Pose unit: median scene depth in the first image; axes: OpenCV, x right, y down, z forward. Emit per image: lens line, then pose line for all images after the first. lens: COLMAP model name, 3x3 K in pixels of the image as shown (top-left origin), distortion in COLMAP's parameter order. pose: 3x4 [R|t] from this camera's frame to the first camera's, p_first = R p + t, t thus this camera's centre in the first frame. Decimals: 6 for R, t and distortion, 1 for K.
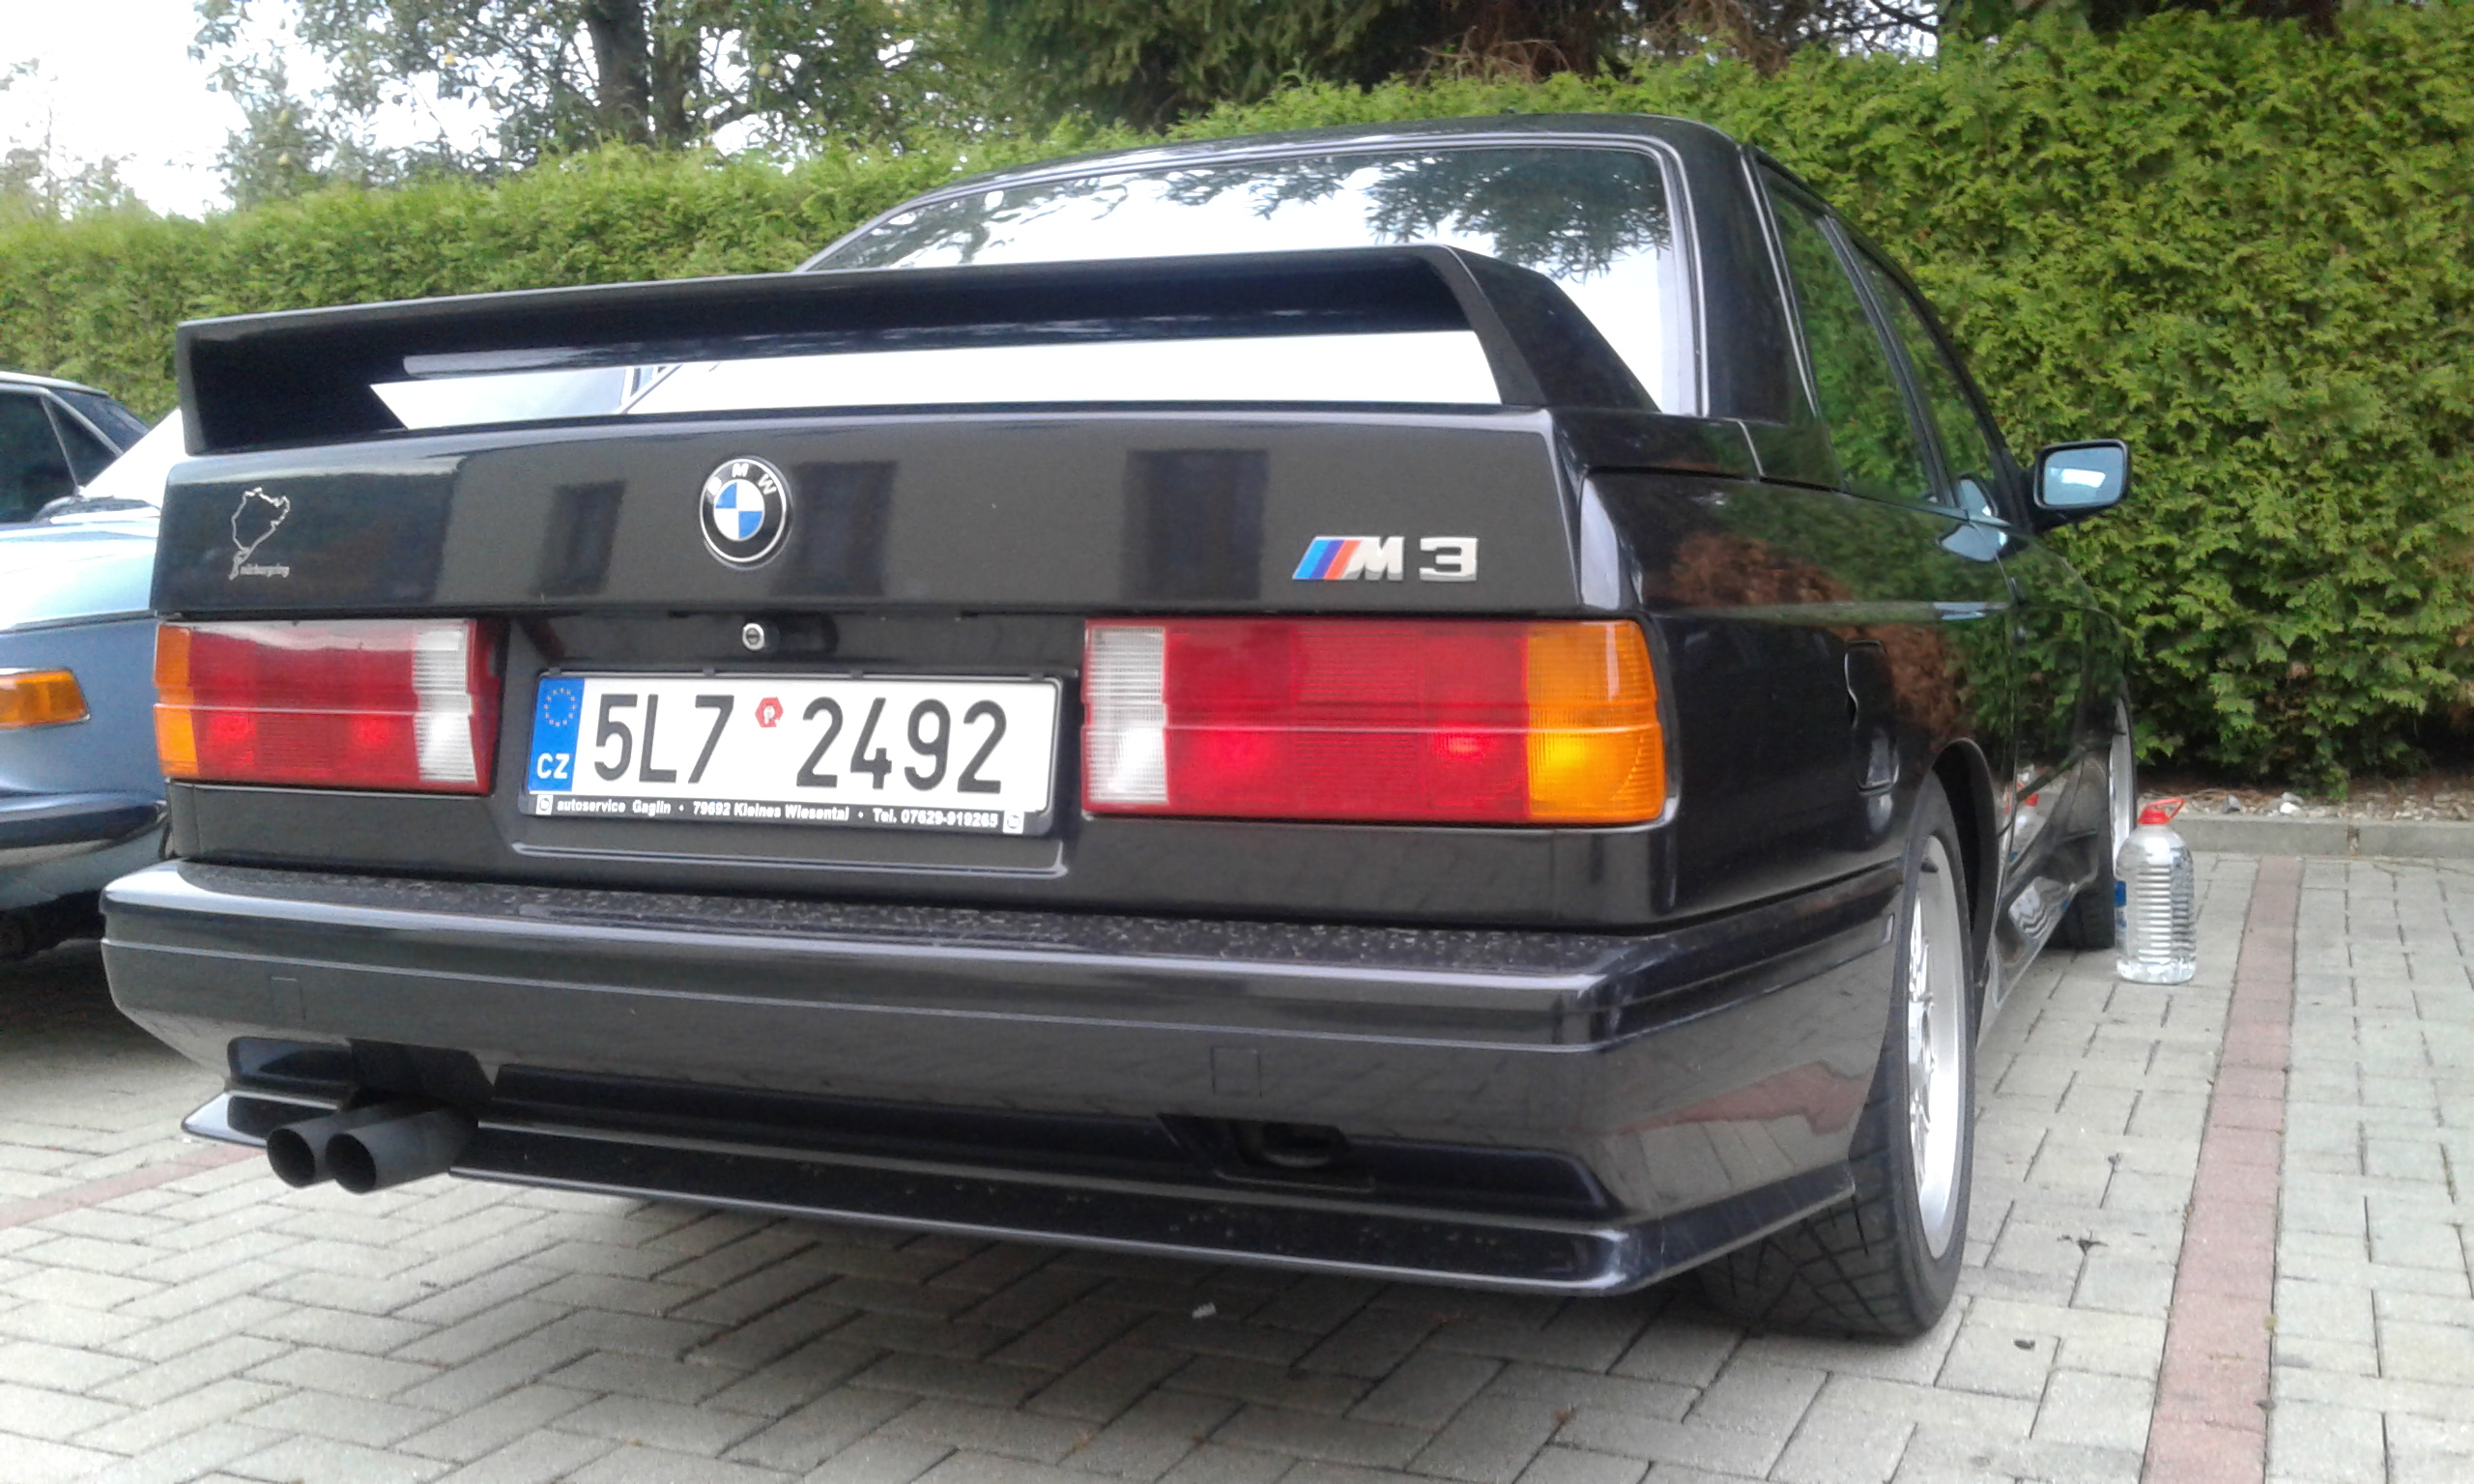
lens RADIAL K [[2415.8, 0, 1237.0], [0, 2415.8, 742.0], [0, 0, 1]] dist [-0.006416, -0.004738]
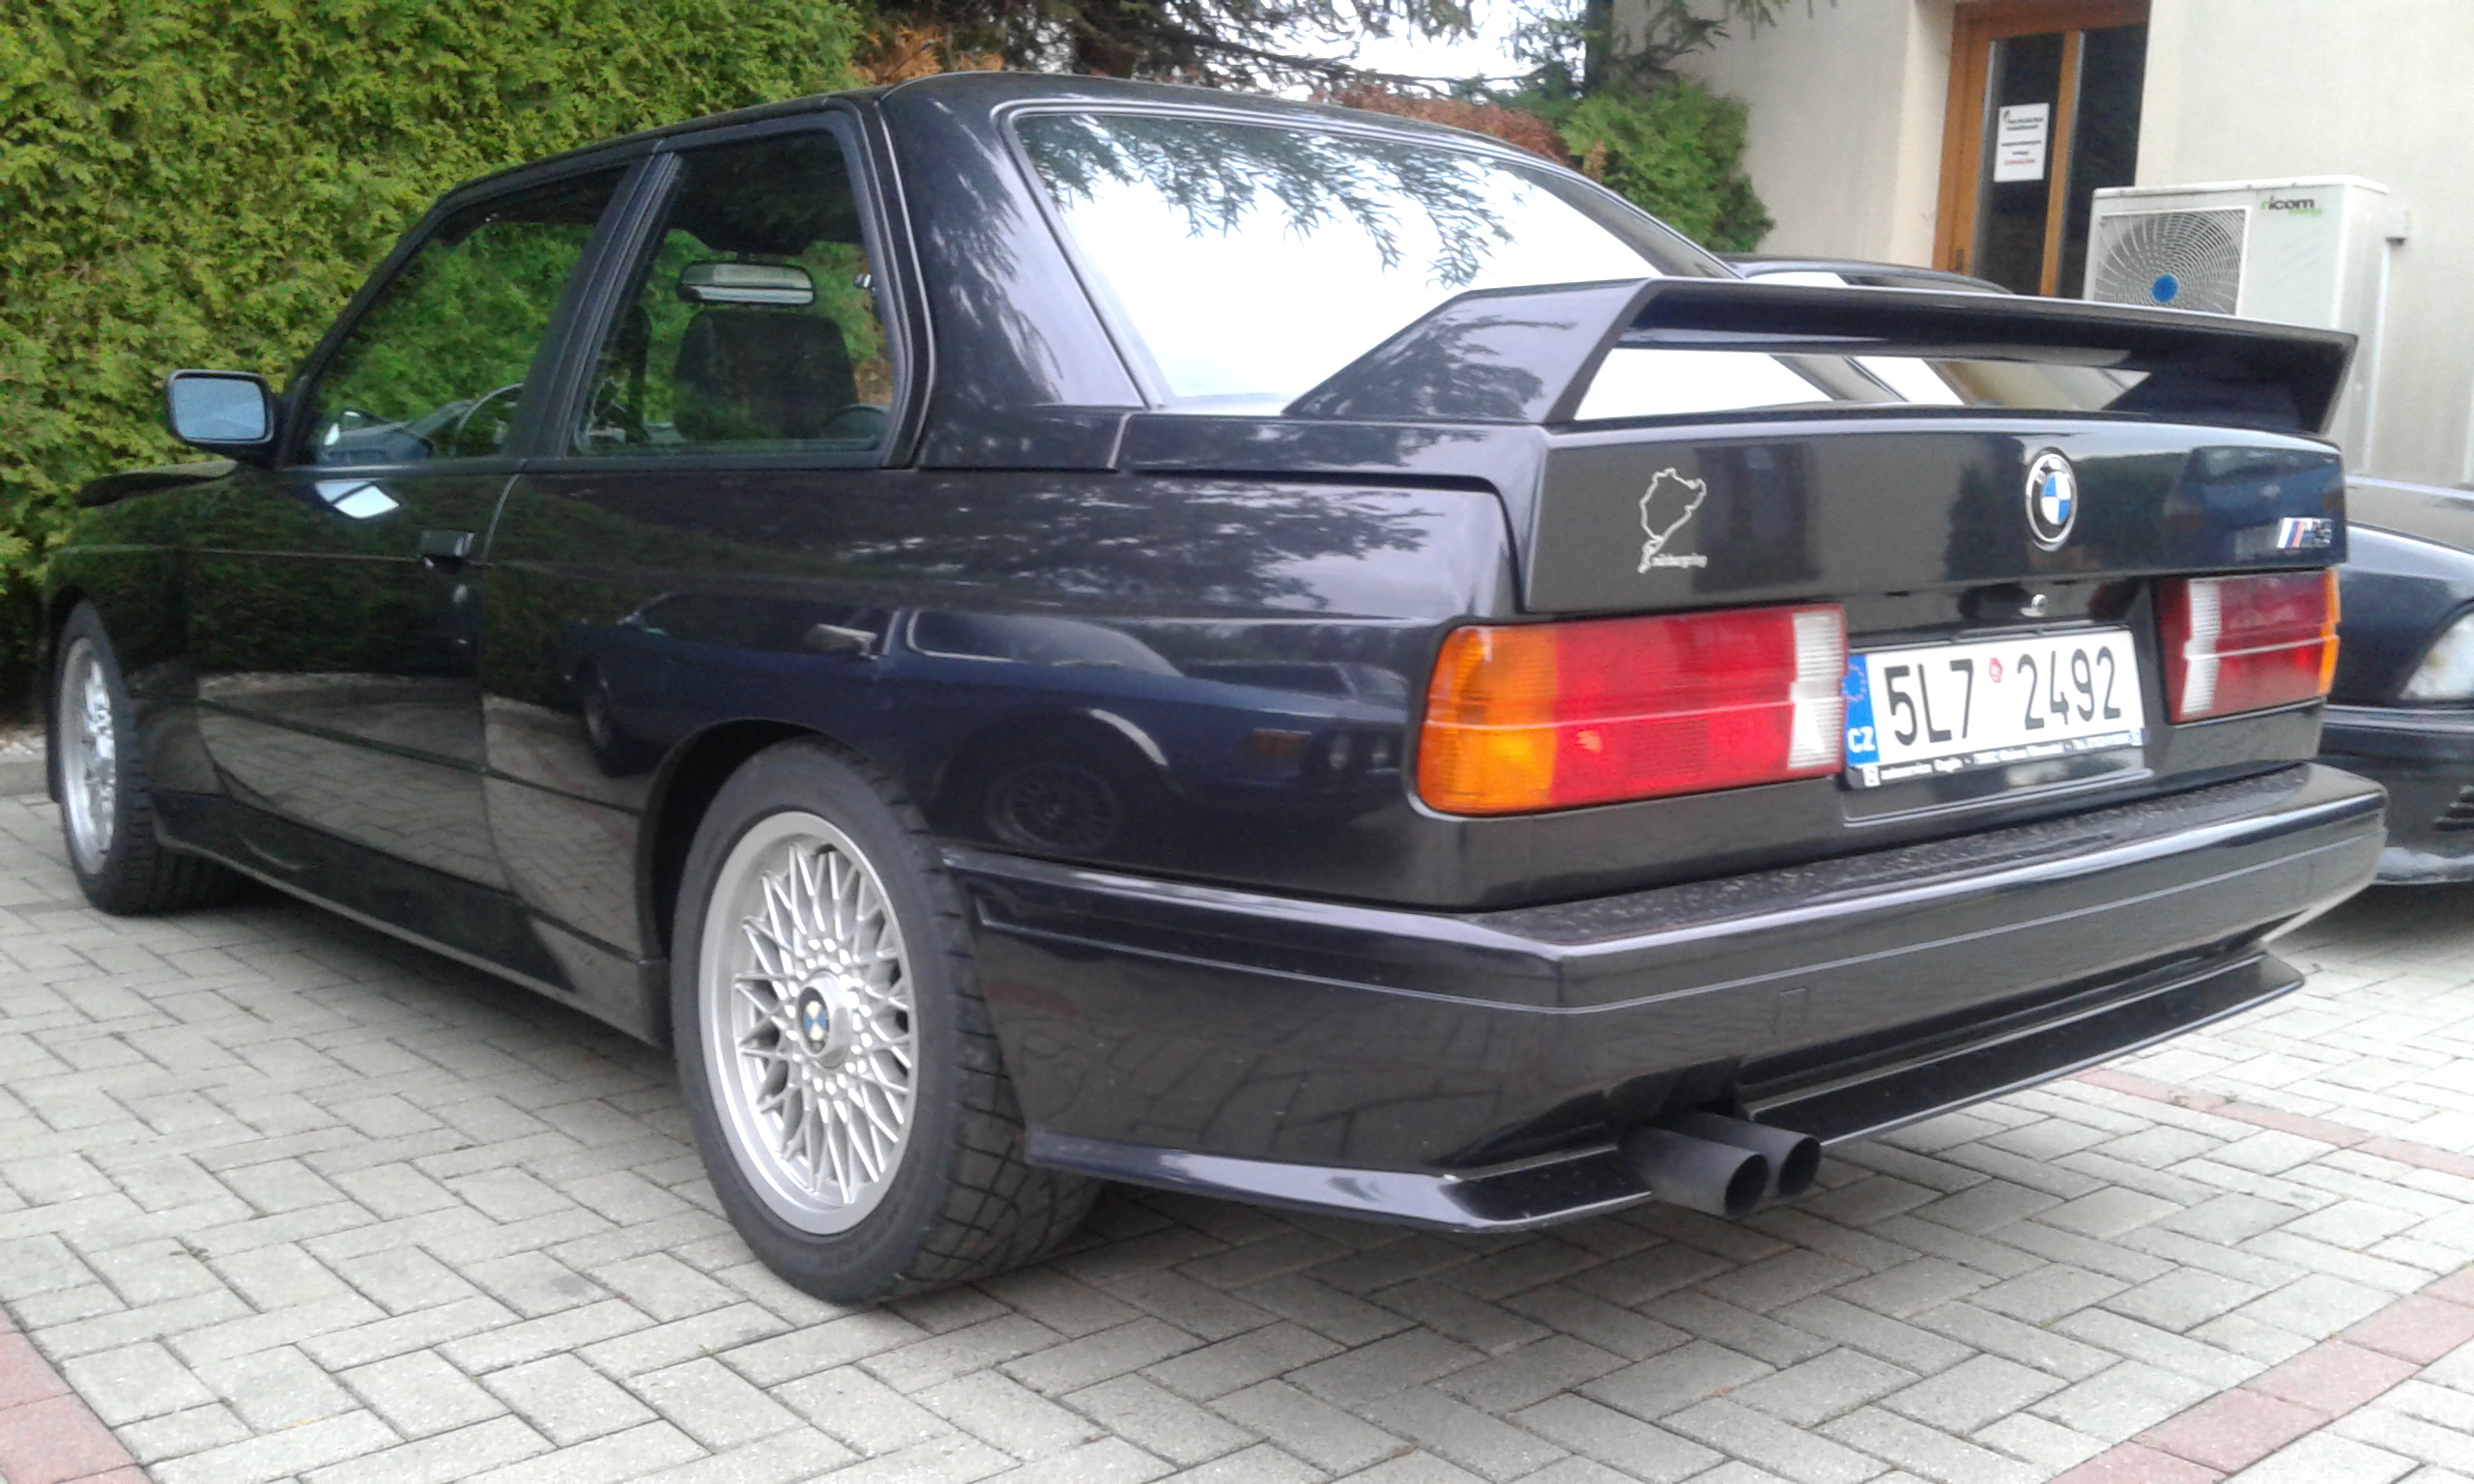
lens RADIAL K [[2365.2, 0, 1237.0], [0, 2365.2, 742.0], [0, 0, 1]] dist [0.106942, 0.001212]
pose [[0.426014, -0.100771, 0.899087, -1.344429], [0.052741, 0.994854, 0.086514, -0.093888], [-0.903178, 0.010562, 0.429137, 0.809305]]
